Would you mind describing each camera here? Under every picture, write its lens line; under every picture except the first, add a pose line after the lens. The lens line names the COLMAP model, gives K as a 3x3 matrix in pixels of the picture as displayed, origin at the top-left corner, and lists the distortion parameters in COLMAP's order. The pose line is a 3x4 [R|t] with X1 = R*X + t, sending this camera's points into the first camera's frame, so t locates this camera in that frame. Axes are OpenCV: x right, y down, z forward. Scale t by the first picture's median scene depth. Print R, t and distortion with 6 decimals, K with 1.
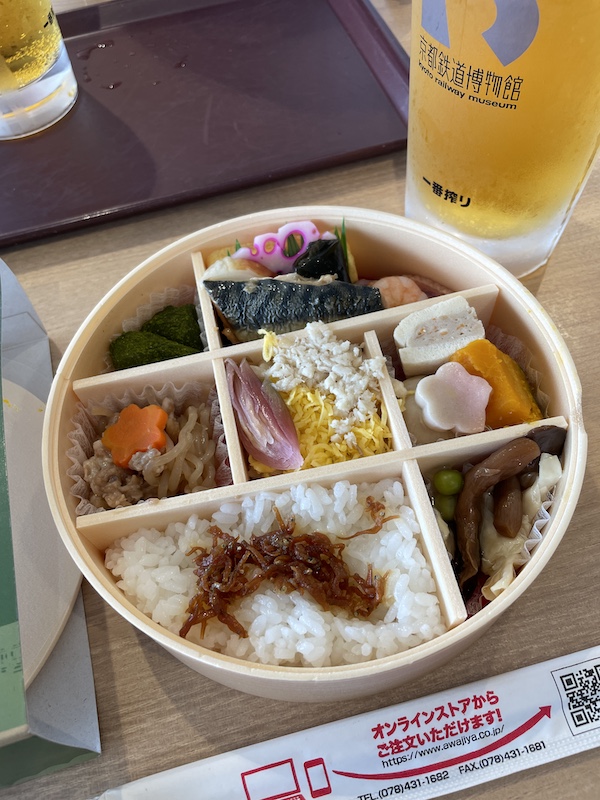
lens RADIAL K [[621.8, 0, 300.0], [0, 621.8, 400.0], [0, 0, 1]] dist [0.075299, -0.138085]
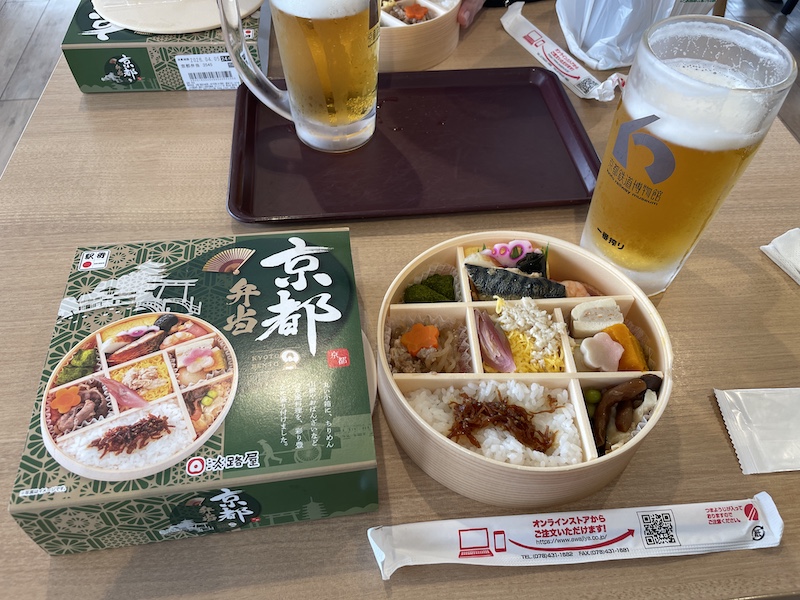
lens RADIAL K [[621.8, 0, 400.0], [0, 621.8, 300.0], [0, 0, 1]] dist [0.075299, -0.138085]
pose [[0.982648, 0.181632, -0.037580, -0.286421], [-0.185178, 0.972235, -0.143065, 0.219932], [0.010552, 0.147541, 0.989000, -0.813466]]
